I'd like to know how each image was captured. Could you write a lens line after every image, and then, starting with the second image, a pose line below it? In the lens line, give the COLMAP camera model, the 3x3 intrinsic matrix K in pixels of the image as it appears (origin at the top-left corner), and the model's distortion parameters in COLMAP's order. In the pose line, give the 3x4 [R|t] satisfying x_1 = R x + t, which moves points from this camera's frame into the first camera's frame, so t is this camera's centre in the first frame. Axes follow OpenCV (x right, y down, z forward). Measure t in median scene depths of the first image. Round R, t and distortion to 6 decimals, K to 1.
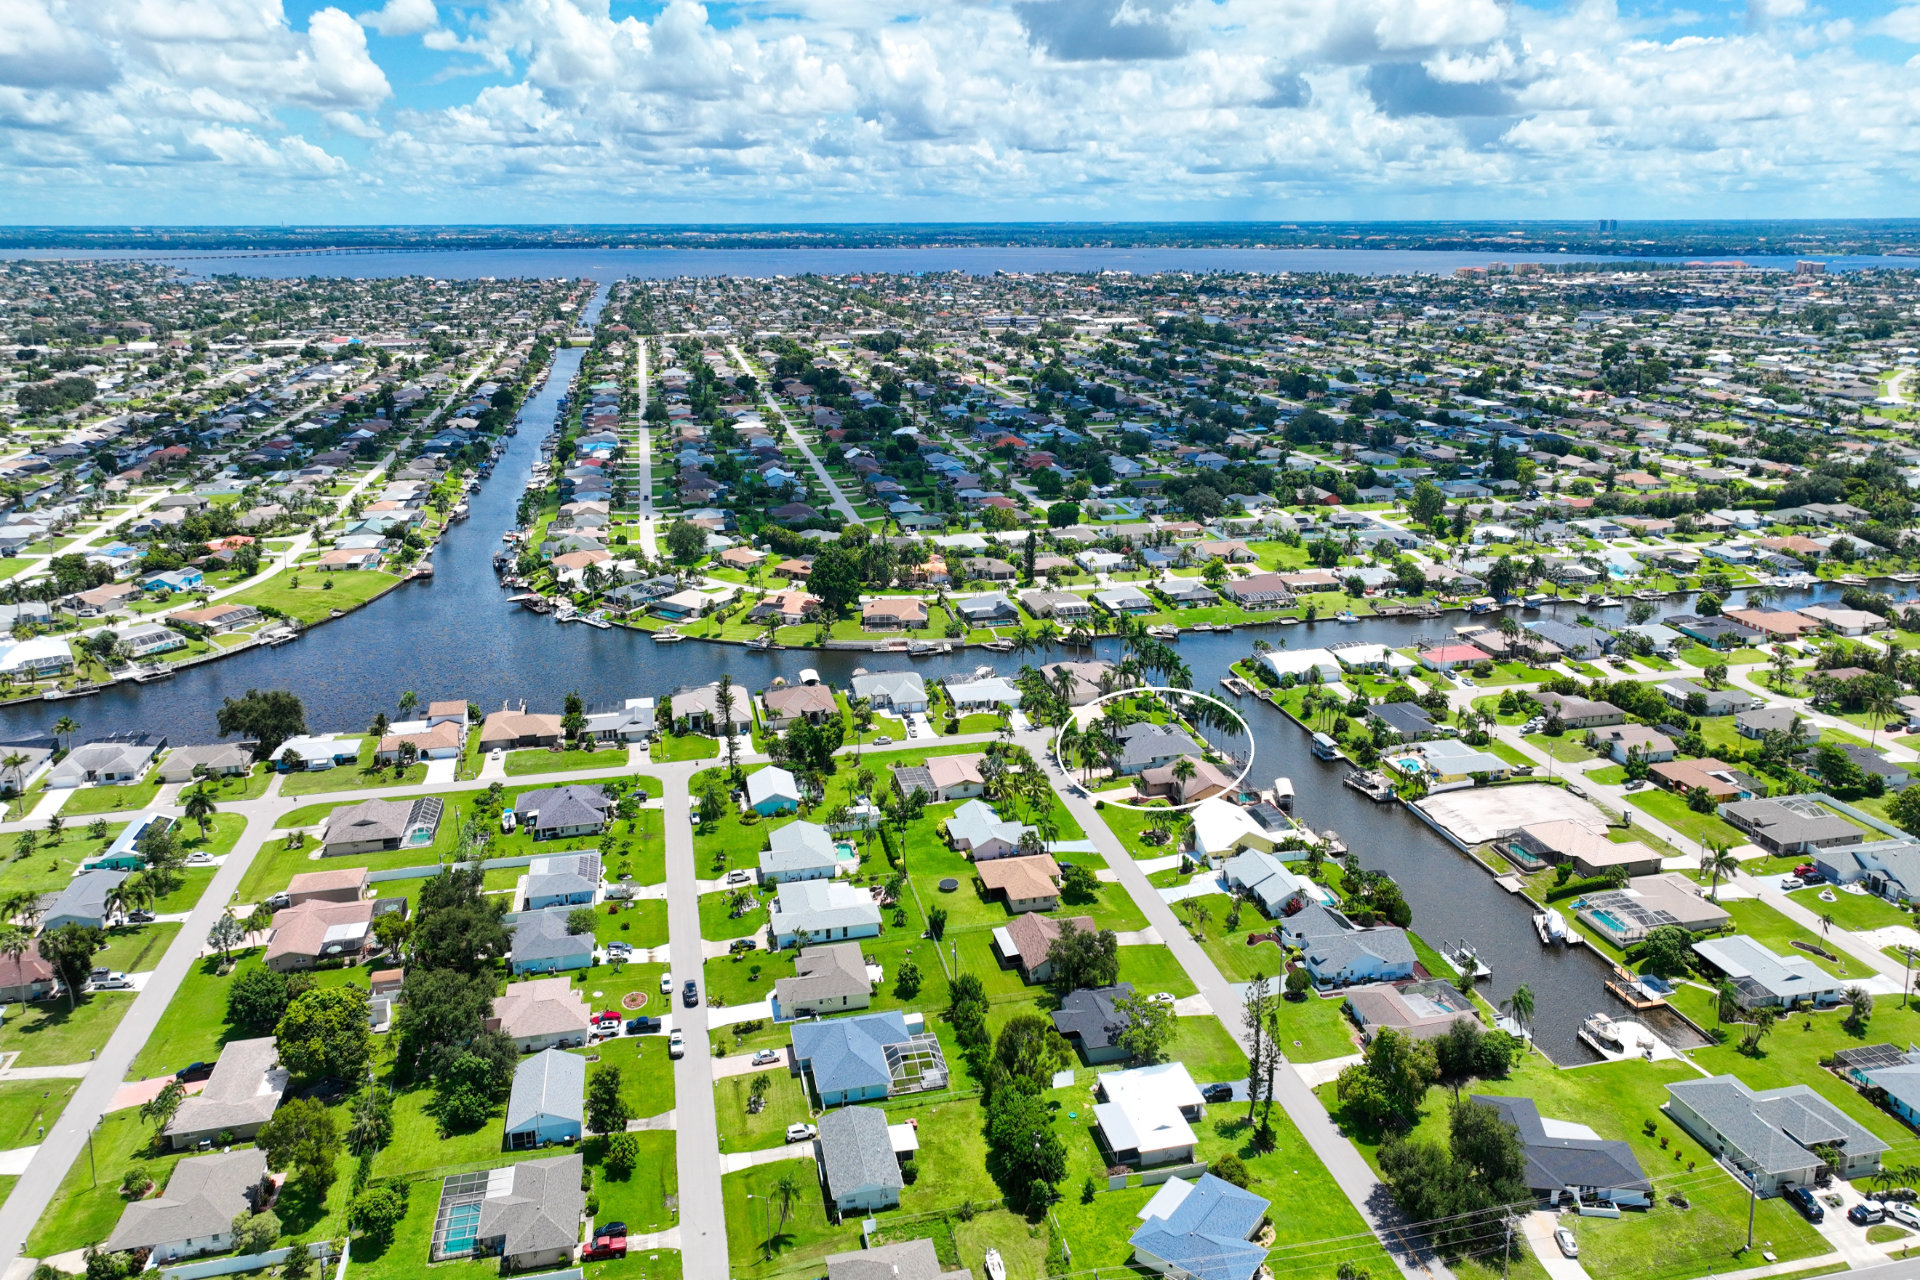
lens RADIAL K [[1341.5, 0, 964.3], [0, 1341.5, 636.6], [0, 0, 1]] dist [0.001418, 0.013102]
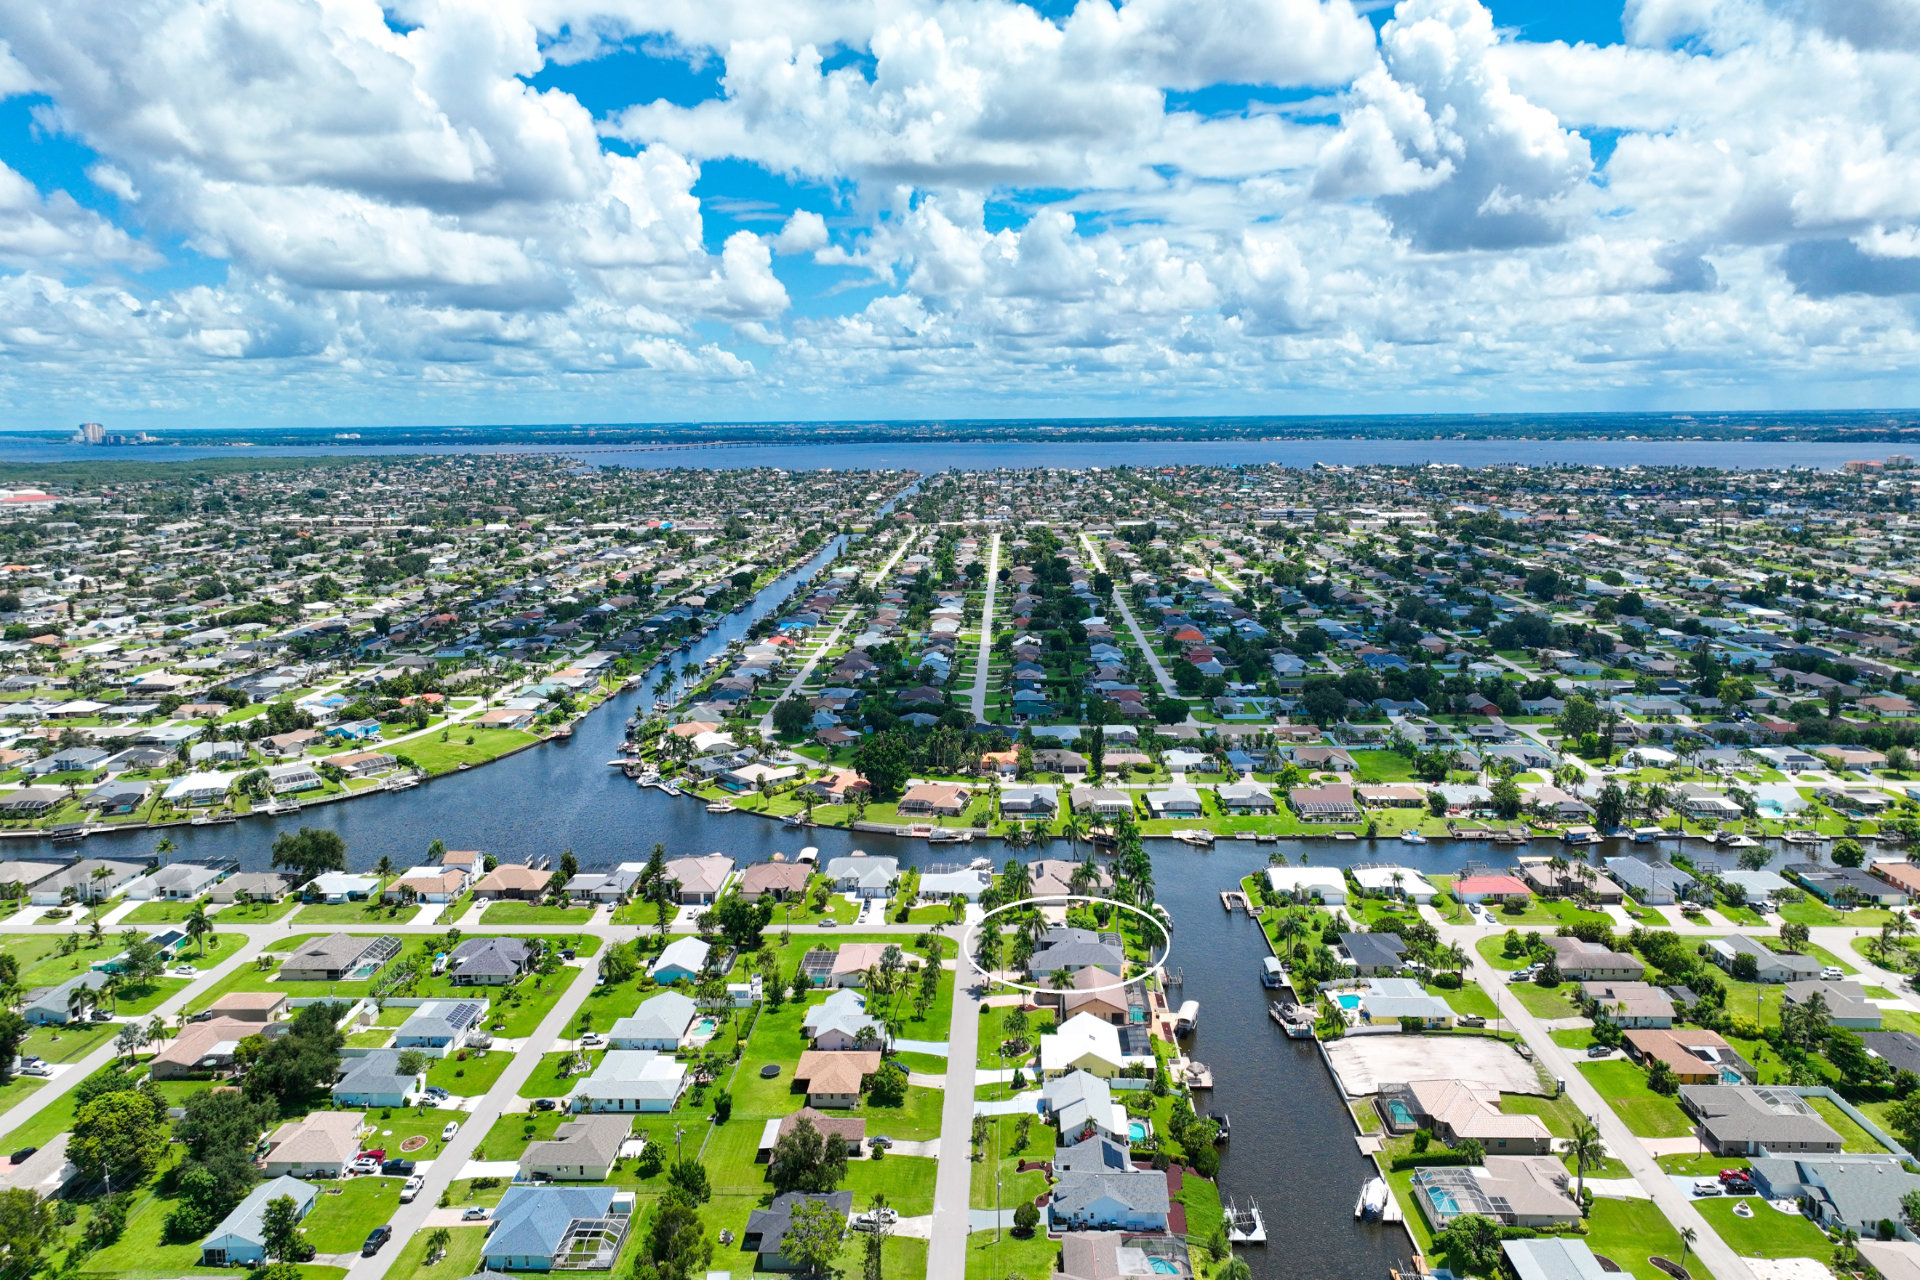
lens RADIAL K [[1341.5, 0, 969.4], [0, 1341.5, 719.8], [0, 0, 1]] dist [0.001418, 0.013102]
pose [[0.965191, 0.051345, -0.256457, 0.220543], [-0.070927, 0.995182, -0.067691, -0.010221], [0.251746, 0.083524, 0.964182, 0.032775]]
